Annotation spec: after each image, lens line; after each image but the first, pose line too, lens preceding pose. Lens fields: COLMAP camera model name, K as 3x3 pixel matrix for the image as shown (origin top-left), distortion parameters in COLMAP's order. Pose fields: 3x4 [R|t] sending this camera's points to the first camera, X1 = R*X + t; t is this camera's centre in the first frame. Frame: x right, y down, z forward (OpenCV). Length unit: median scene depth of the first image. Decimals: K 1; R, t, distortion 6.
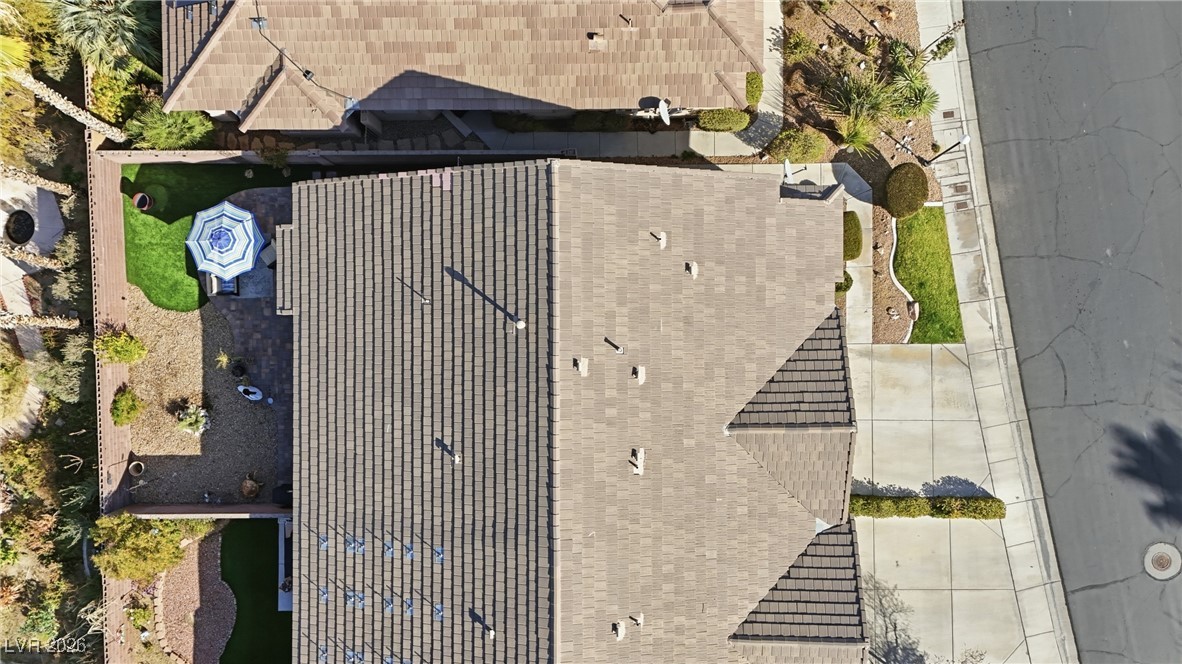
lens RADIAL K [[857.0, 0, 591.0], [0, 857.0, 332.0], [0, 0, 1]] dist [0.084647, -0.089596]
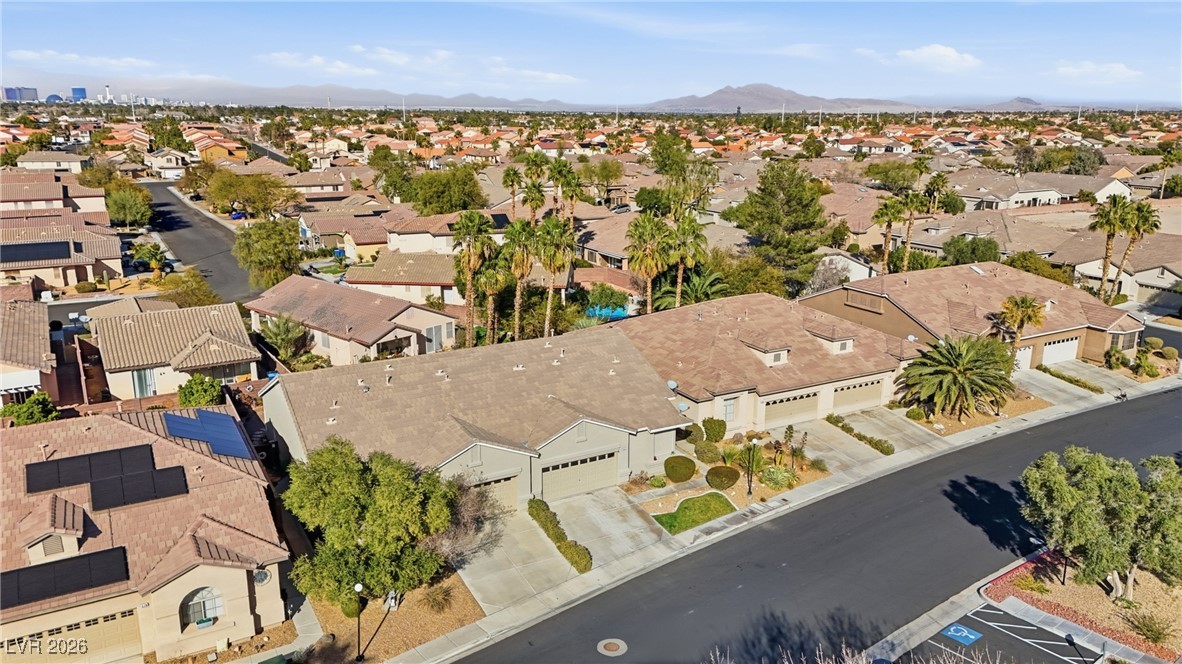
lens RADIAL K [[857.0, 0, 591.0], [0, 857.0, 332.0], [0, 0, 1]] dist [0.084647, -0.089596]
pose [[0.488113, 0.243883, -0.838014, 1.509391], [-0.872617, 0.117750, -0.473999, 0.789044], [-0.016925, 0.962630, 0.270292, 0.276508]]
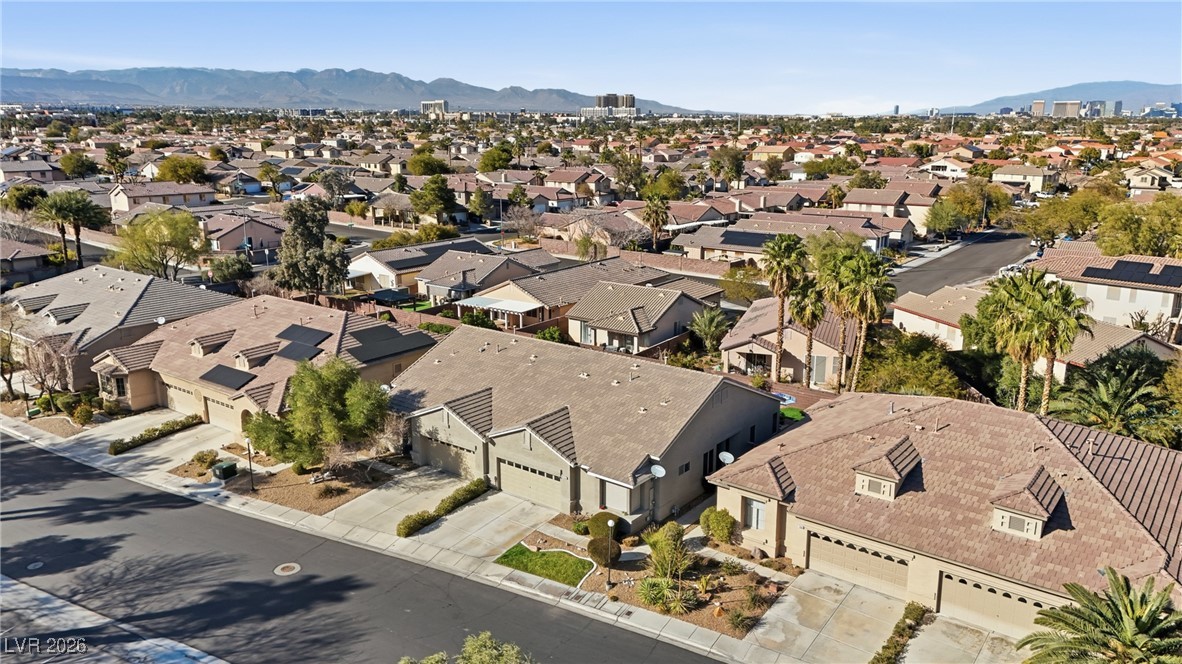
lens RADIAL K [[857.0, 0, 591.0], [0, 857.0, 332.0], [0, 0, 1]] dist [0.084647, -0.089596]
pose [[-0.613352, 0.210038, -0.761370, 1.340631], [-0.789742, -0.150446, 0.594705, -0.909392], [0.010366, 0.966049, 0.258152, 0.268505]]
